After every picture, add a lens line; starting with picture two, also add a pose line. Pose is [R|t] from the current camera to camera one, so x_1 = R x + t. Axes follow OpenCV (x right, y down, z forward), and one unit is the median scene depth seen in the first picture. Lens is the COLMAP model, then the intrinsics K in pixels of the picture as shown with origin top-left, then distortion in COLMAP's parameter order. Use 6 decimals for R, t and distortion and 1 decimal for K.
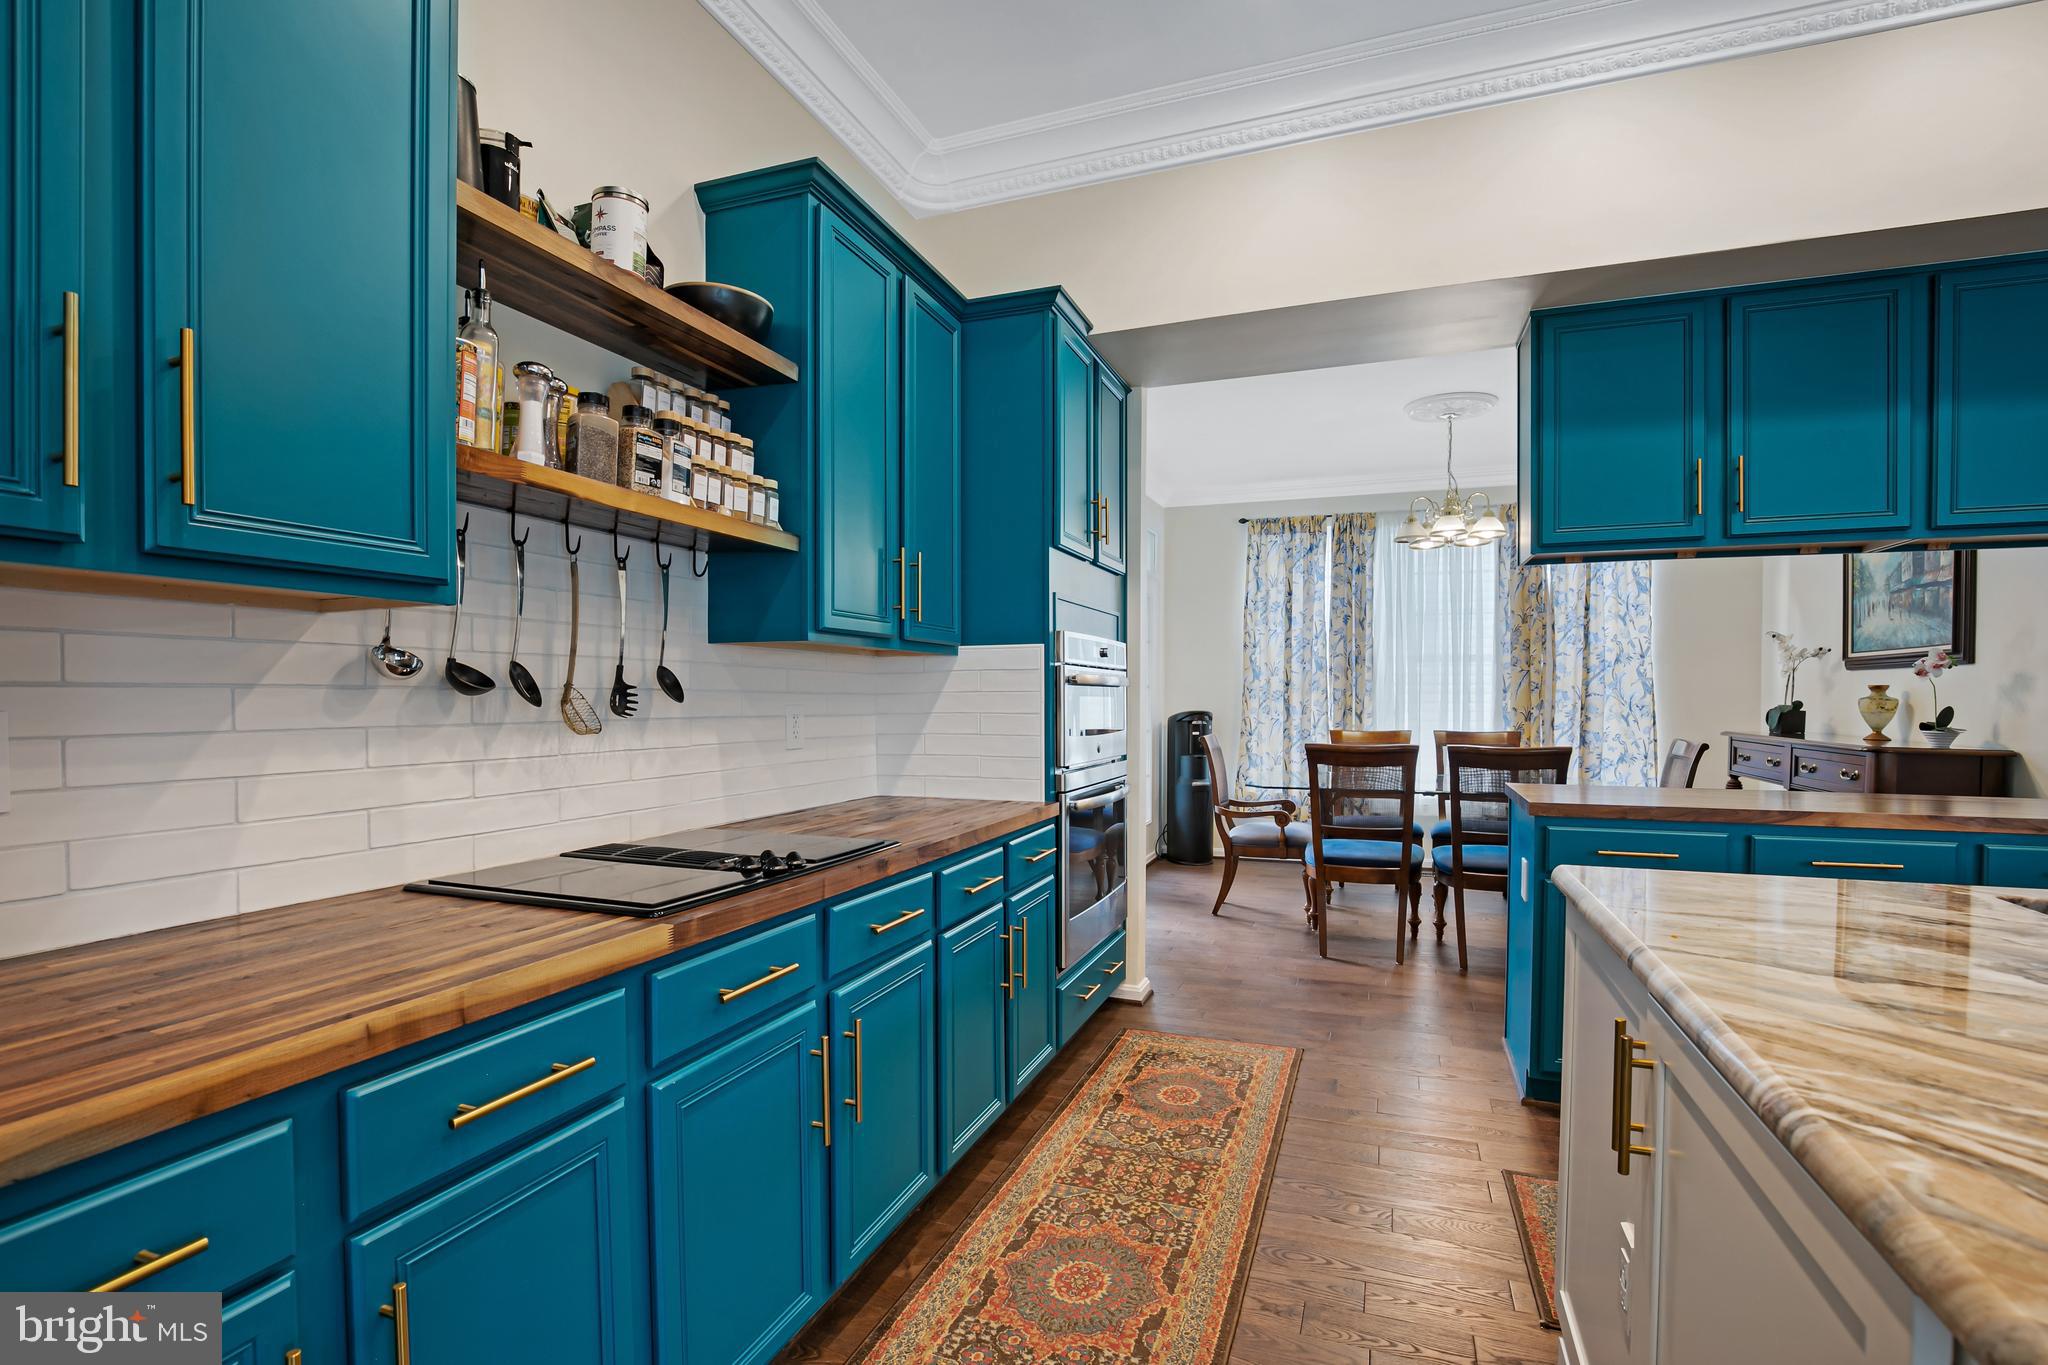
lens RADIAL K [[945.6, 0, 1011.1], [0, 945.6, 717.8], [0, 0, 1]] dist [-0.031394, 0.006434]
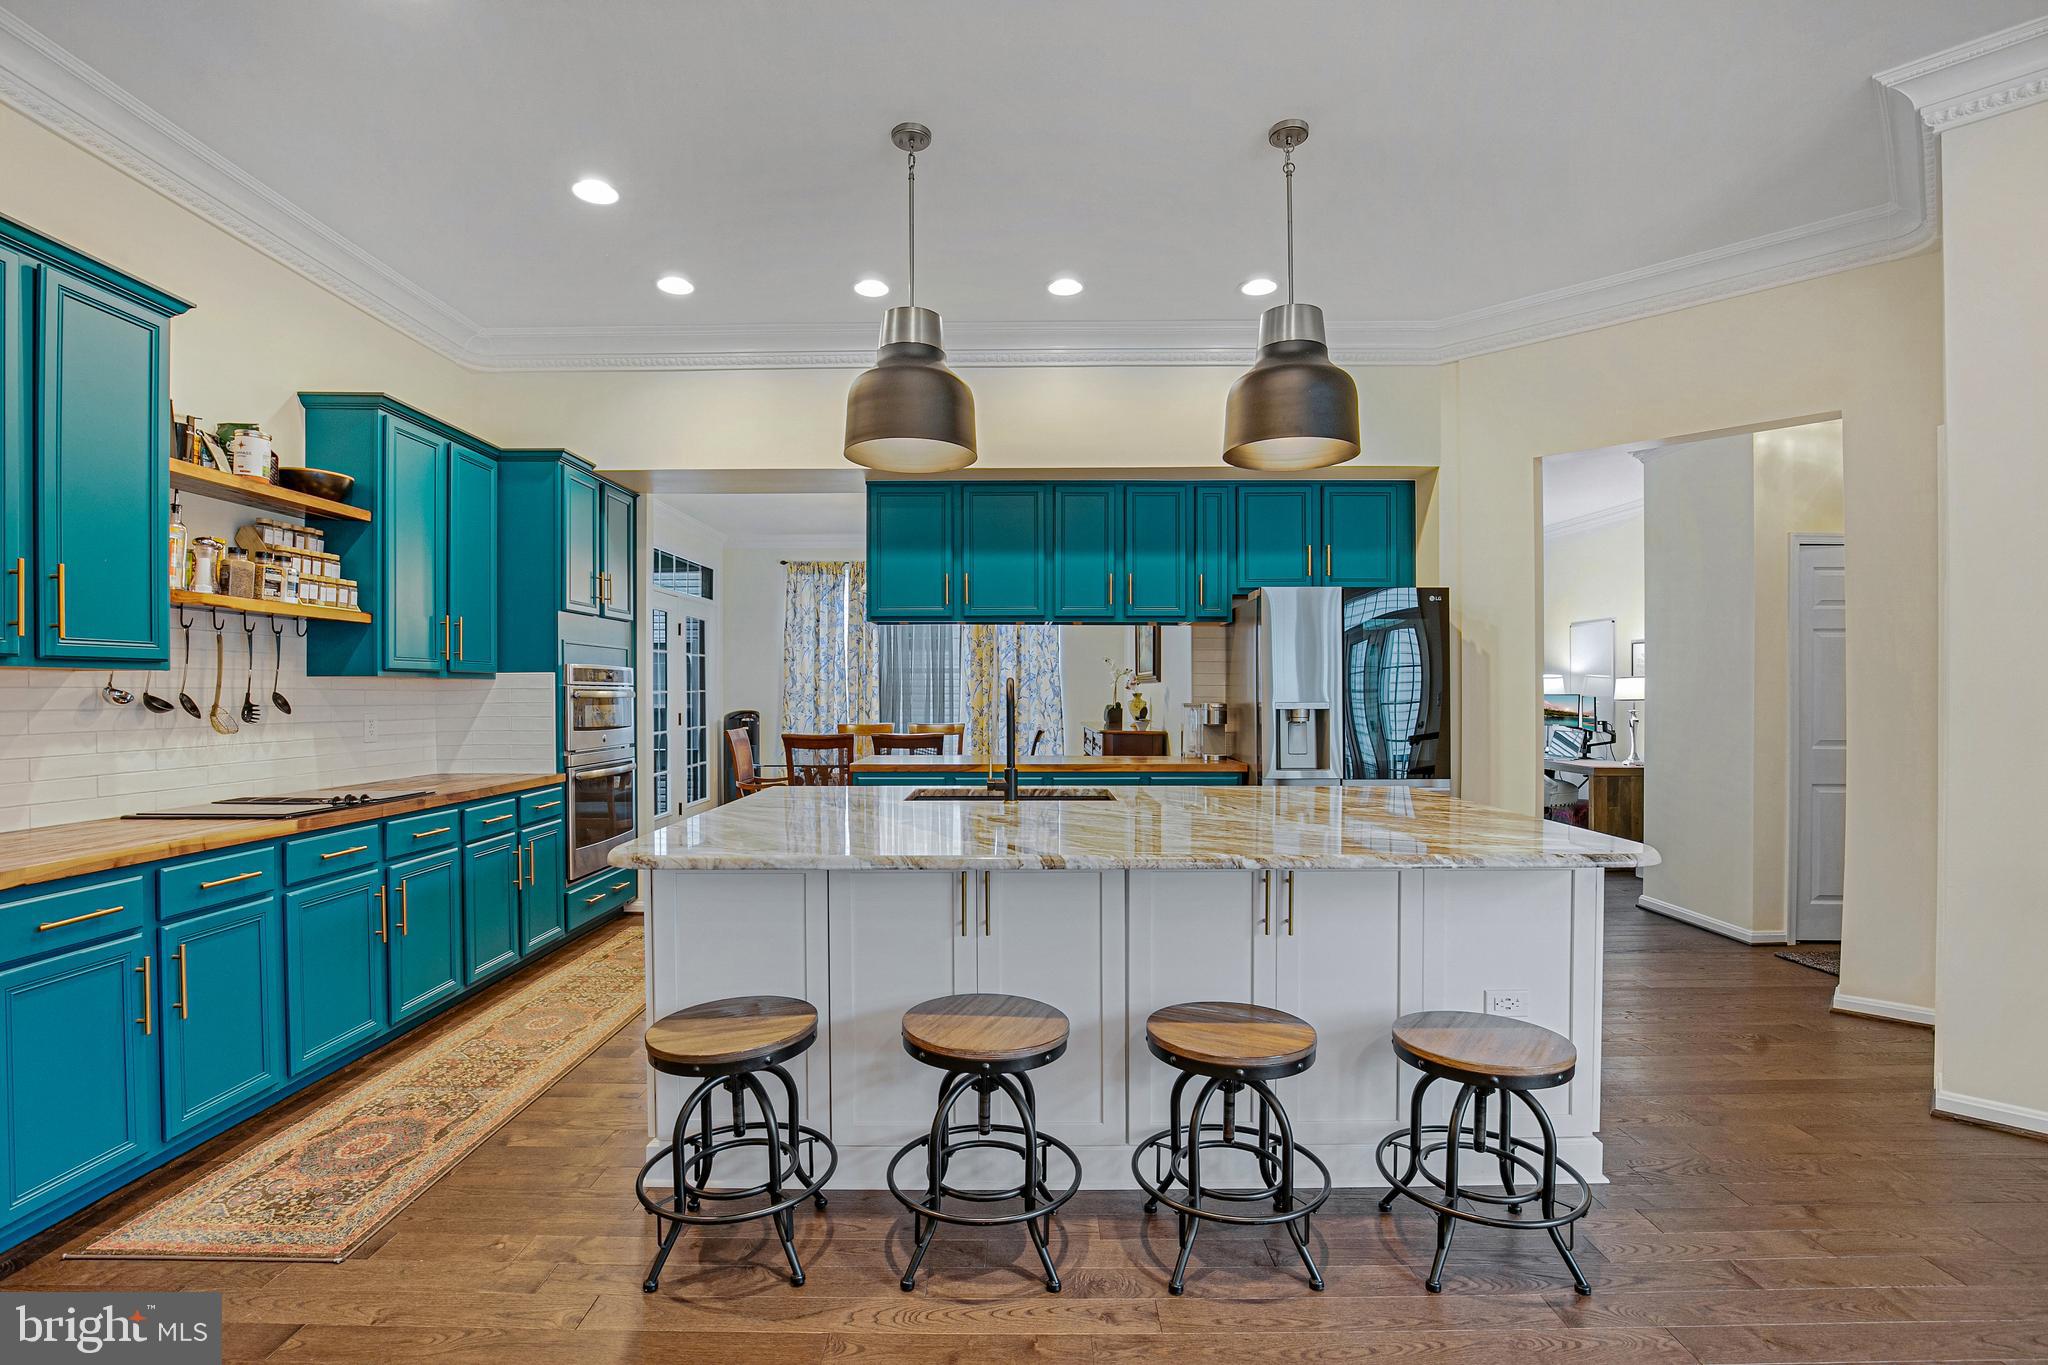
lens RADIAL K [[945.6, 0, 1012.7], [0, 945.6, 698.9], [0, 0, 1]] dist [-0.031394, 0.006434]
pose [[0.935167, -0.003600, 0.354190, 0.188119], [0.008781, 0.999877, -0.013023, -0.007425], [-0.354099, 0.015289, 0.935083, -0.706413]]
